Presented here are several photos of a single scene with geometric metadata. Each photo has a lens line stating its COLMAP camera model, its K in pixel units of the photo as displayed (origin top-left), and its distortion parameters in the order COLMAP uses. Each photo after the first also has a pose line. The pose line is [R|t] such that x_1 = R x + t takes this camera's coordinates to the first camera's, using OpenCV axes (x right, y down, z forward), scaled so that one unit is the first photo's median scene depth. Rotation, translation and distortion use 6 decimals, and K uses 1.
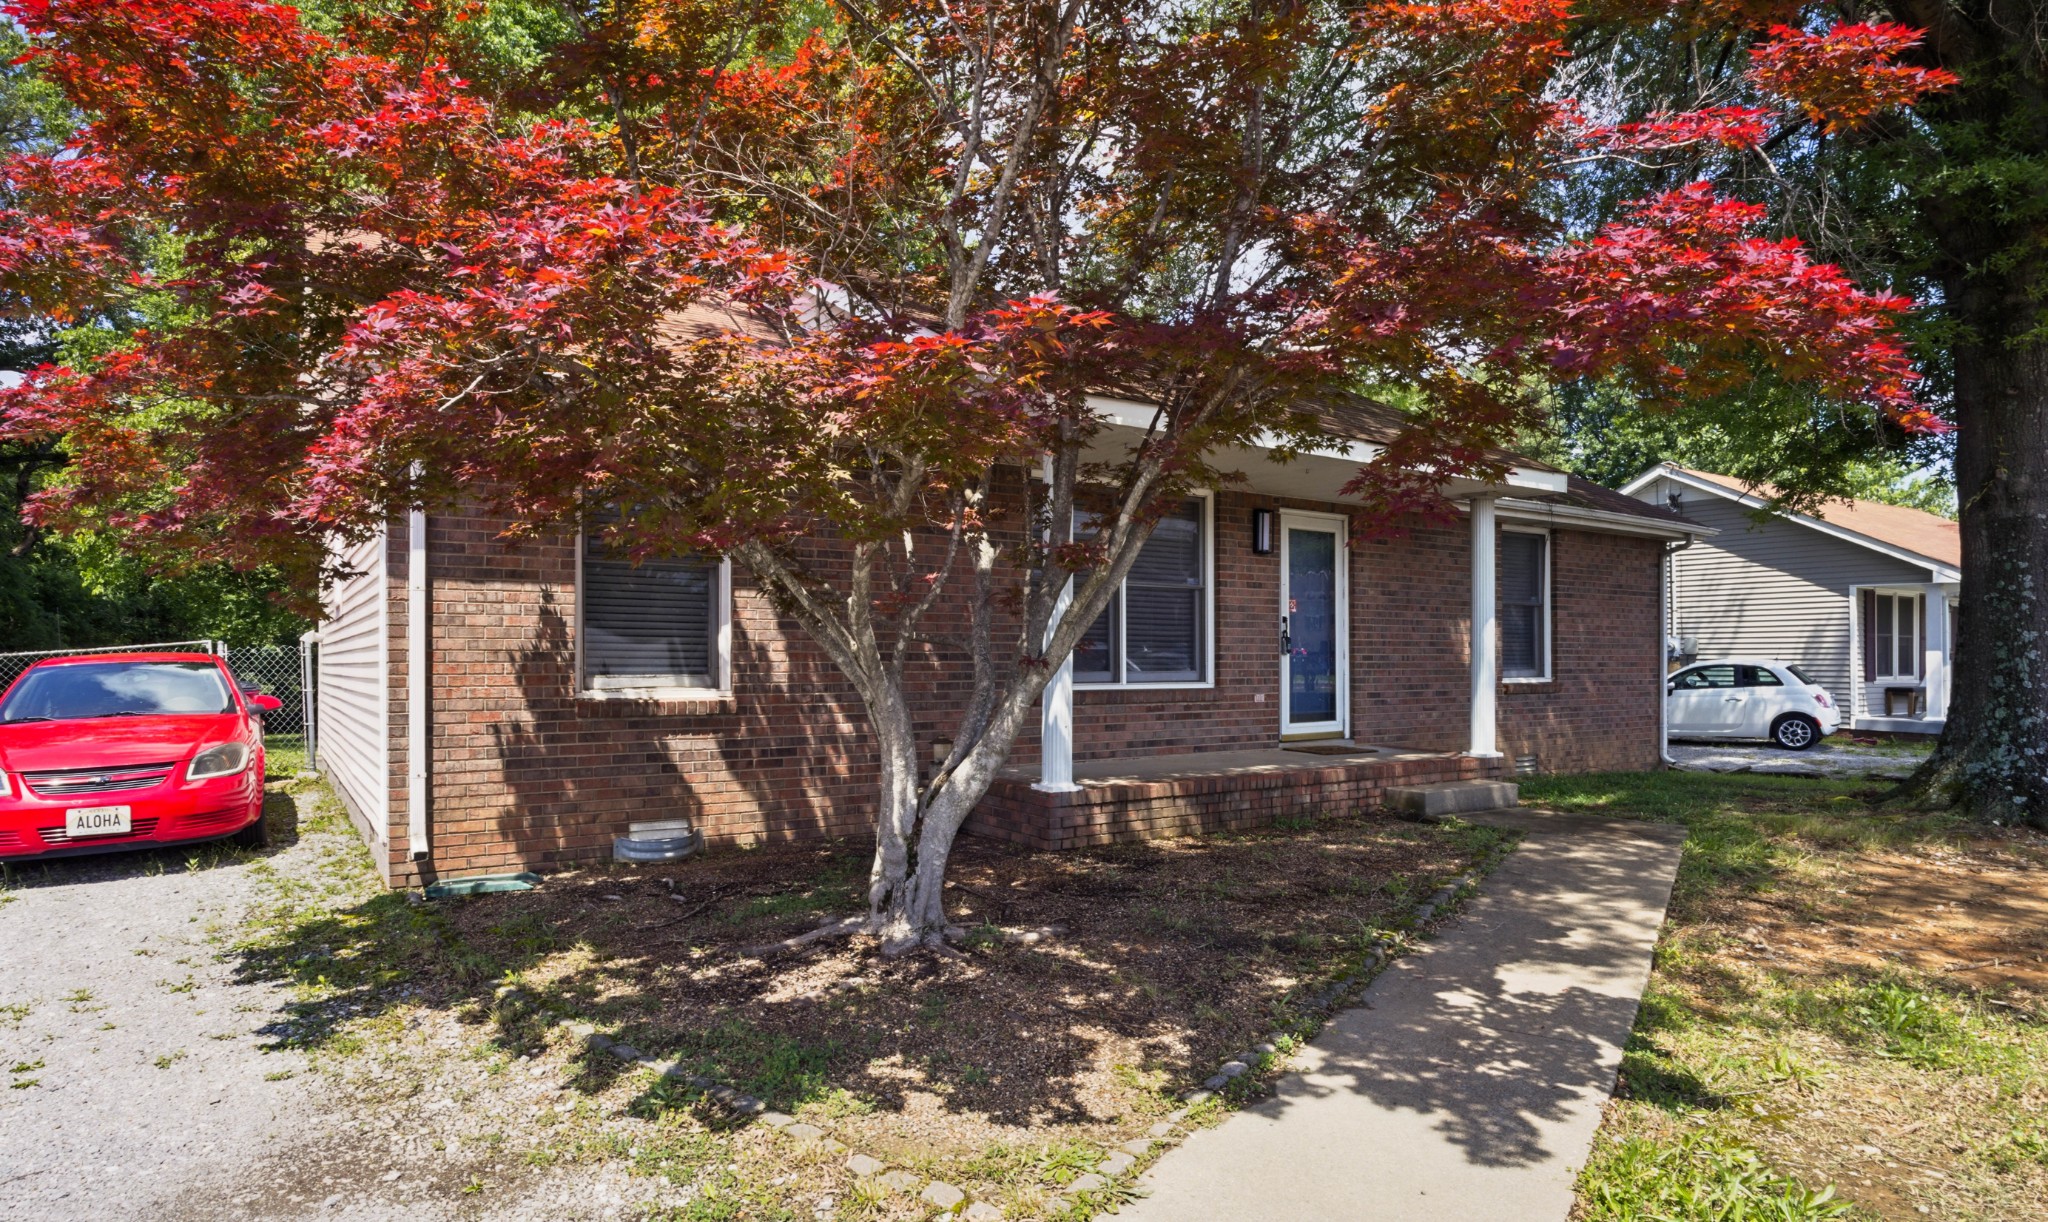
lens RADIAL K [[1145.3, 0, 1054.4], [0, 1145.3, 665.0], [0, 0, 1]] dist [-0.013398, 0.000264]
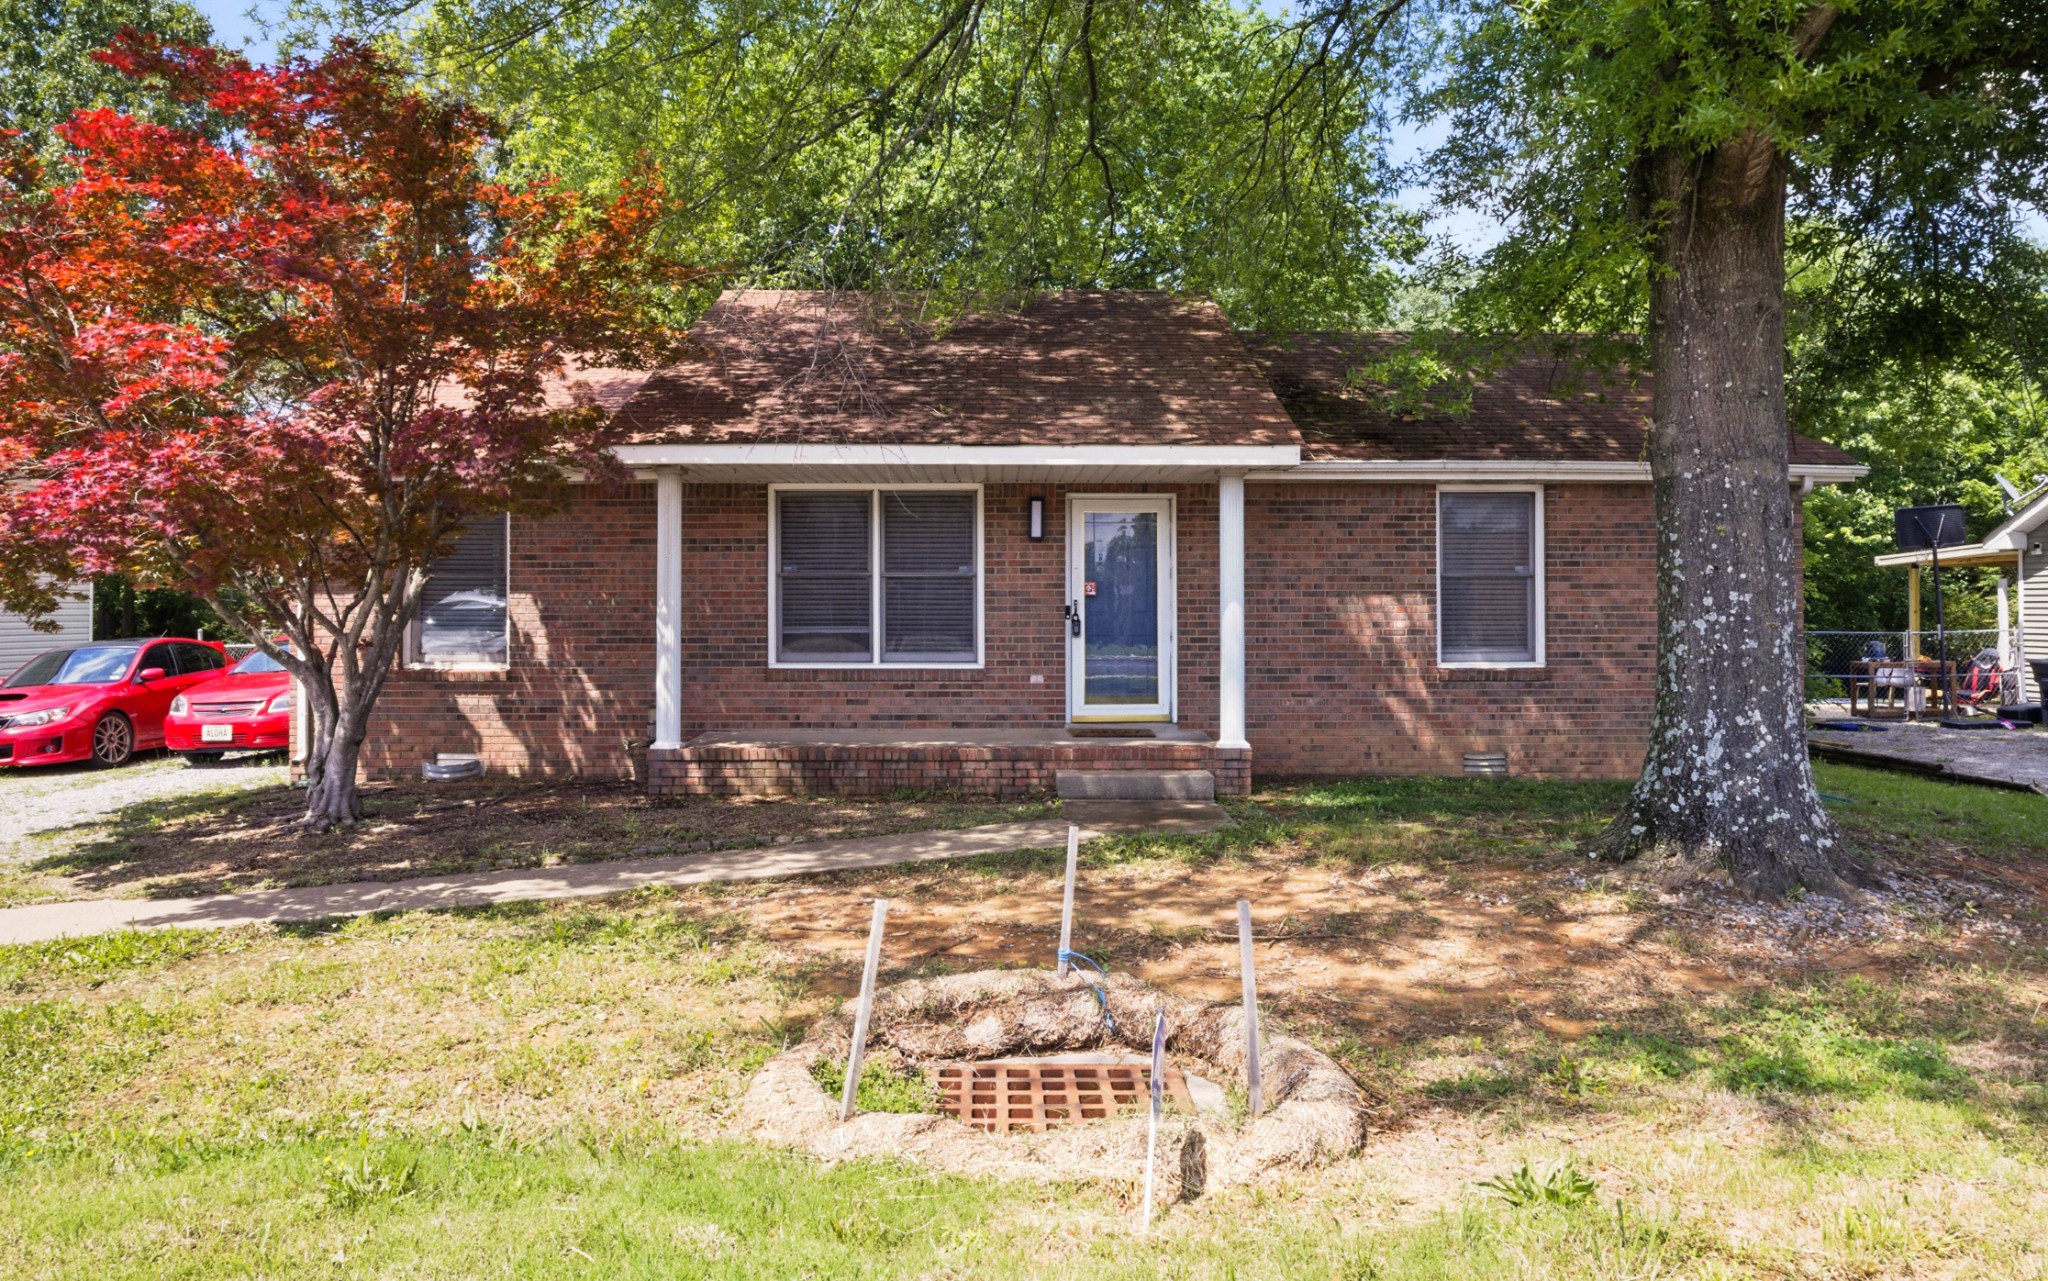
lens RADIAL K [[1416.8, 0, 1091.8], [0, 1416.8, 617.3], [0, 0, 1]] dist [-0.052101, 0.027355]
pose [[0.839473, 0.001635, -0.543400, 1.218969], [-0.001282, 0.999999, 0.001028, -0.037601], [0.543401, -0.000166, 0.839474, -0.060289]]
